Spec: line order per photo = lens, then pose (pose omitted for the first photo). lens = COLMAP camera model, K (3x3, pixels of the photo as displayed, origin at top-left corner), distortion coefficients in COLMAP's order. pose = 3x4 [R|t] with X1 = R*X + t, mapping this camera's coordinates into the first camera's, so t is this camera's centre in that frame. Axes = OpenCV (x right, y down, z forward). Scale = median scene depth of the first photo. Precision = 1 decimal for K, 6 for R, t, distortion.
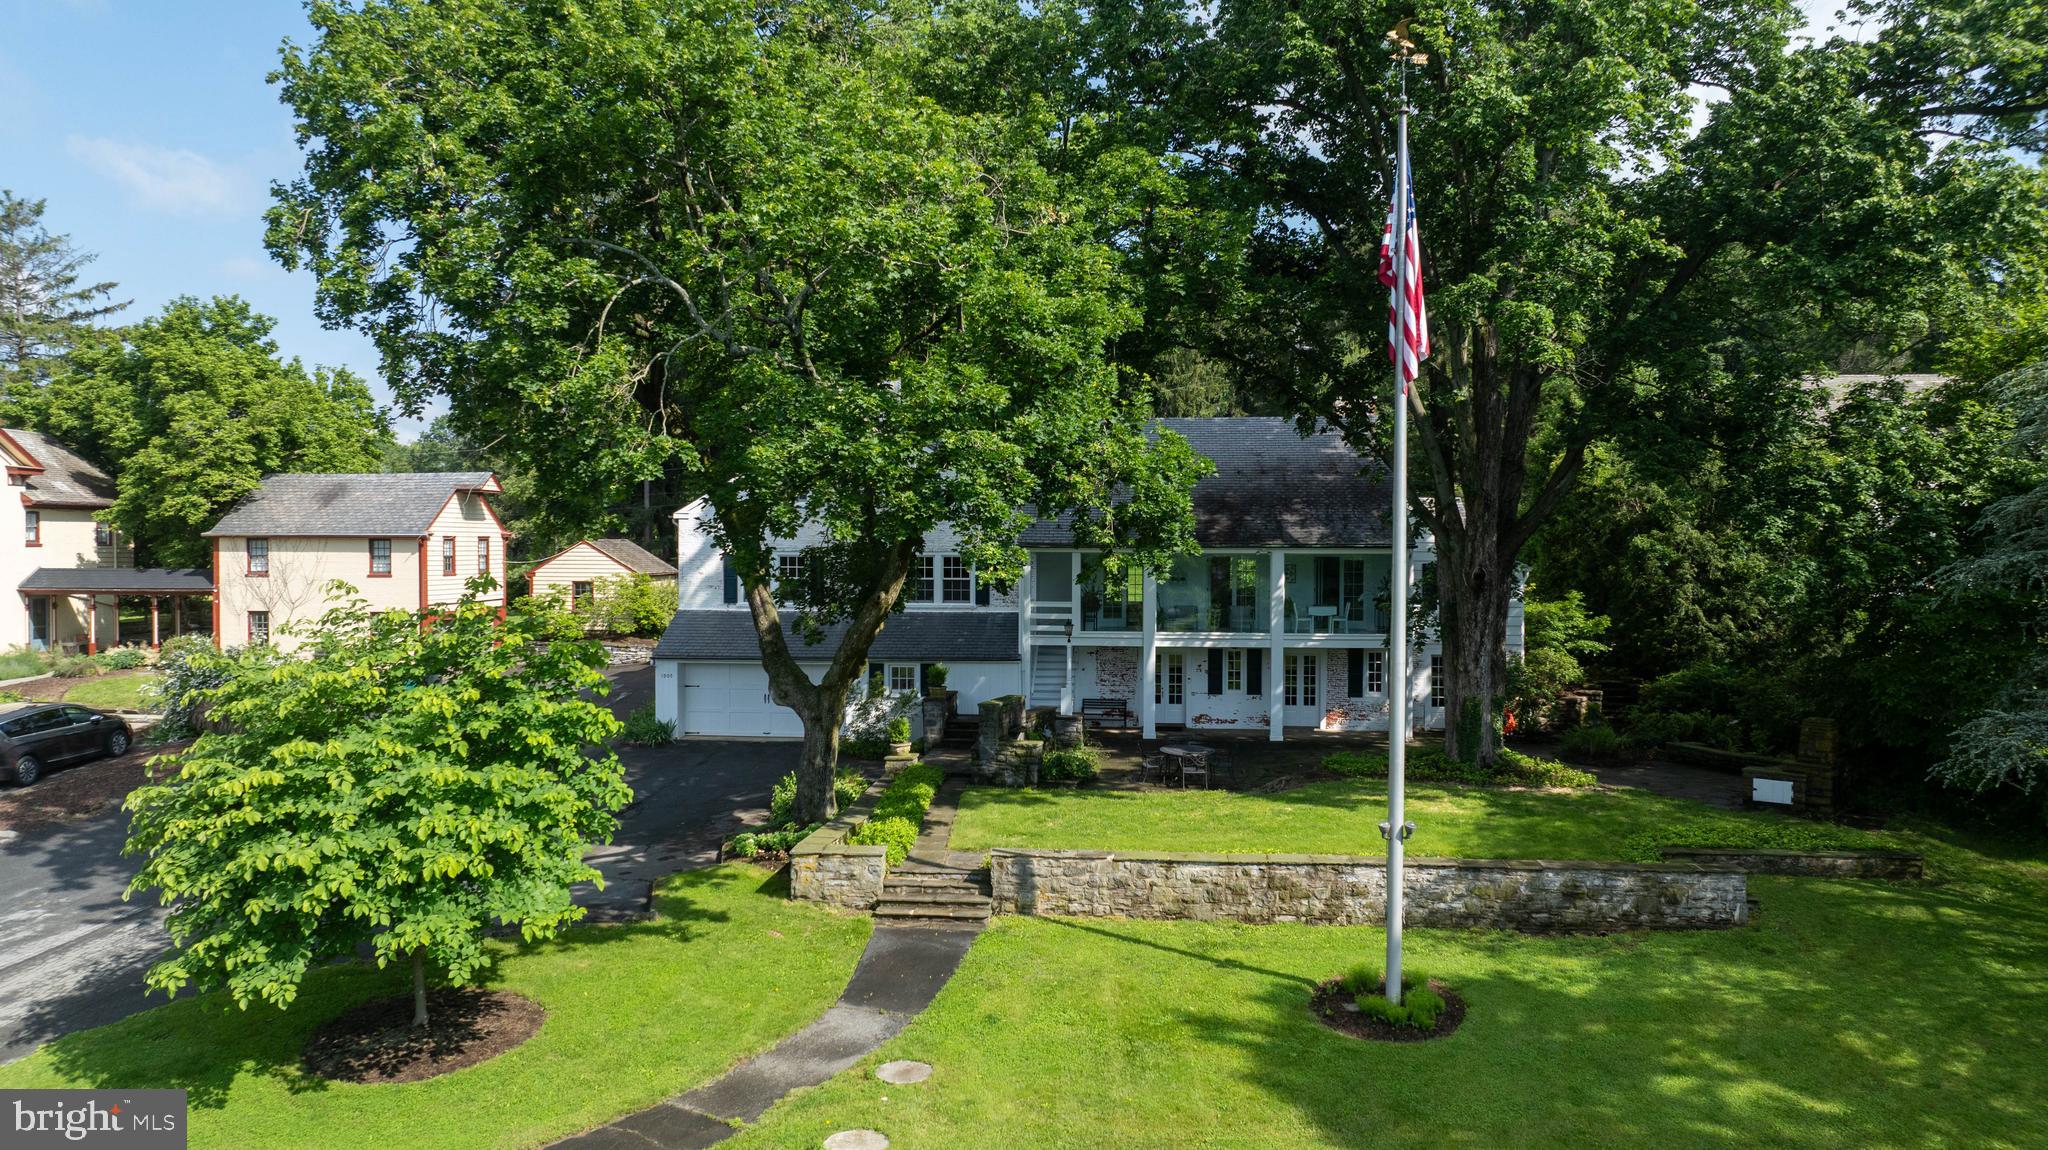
lens RADIAL K [[1443.8, 0, 1019.9], [0, 1443.8, 569.9], [0, 0, 1]] dist [-0.025499, 0.016179]
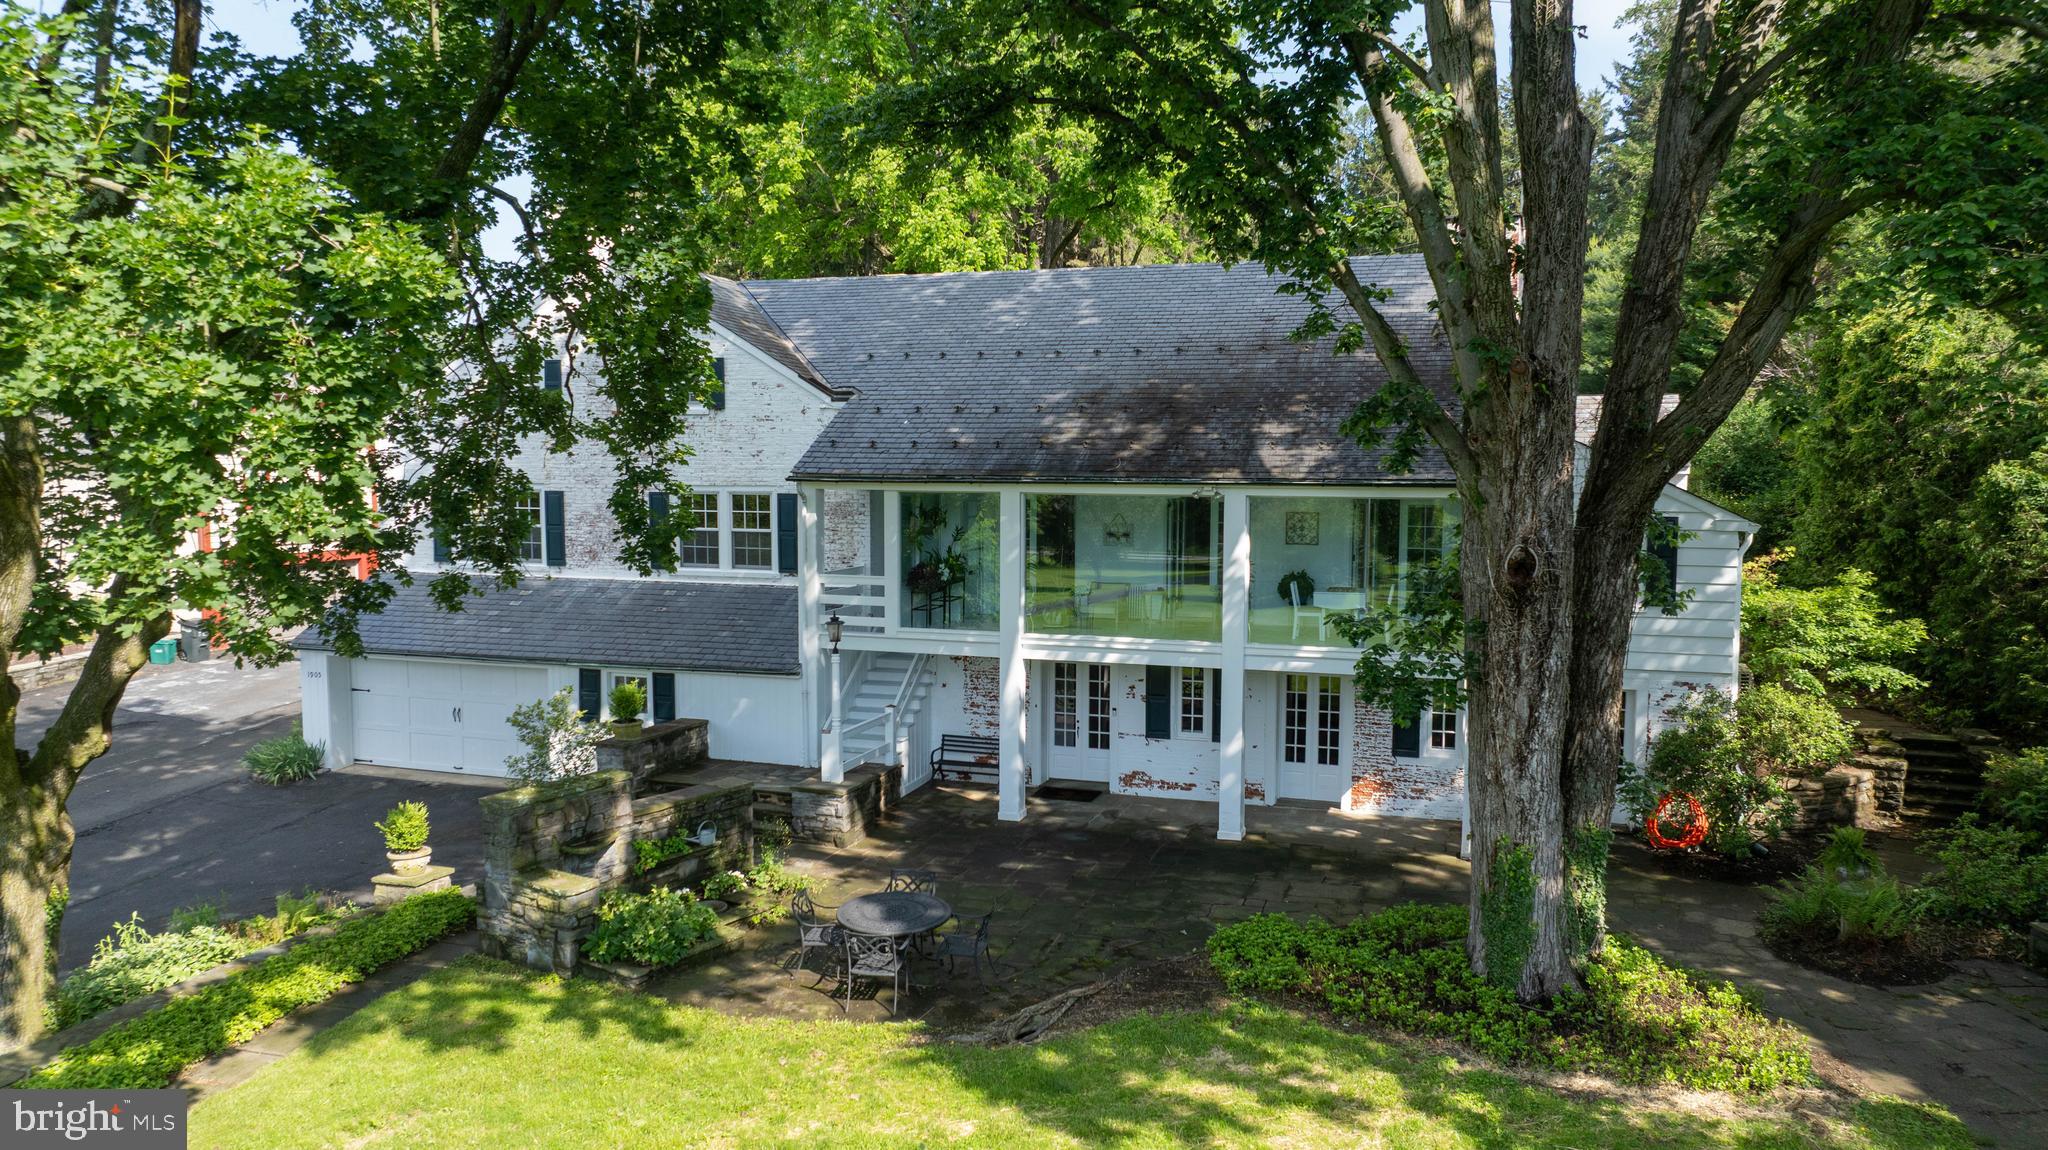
lens RADIAL K [[1443.8, 0, 1029.7], [0, 1443.8, 580.6], [0, 0, 1]] dist [-0.025499, 0.016179]
pose [[0.976290, 0.020496, -0.215496, 0.209355], [-0.006223, 0.997754, 0.066702, -0.014395], [0.216379, -0.063779, 0.974224, 0.436715]]
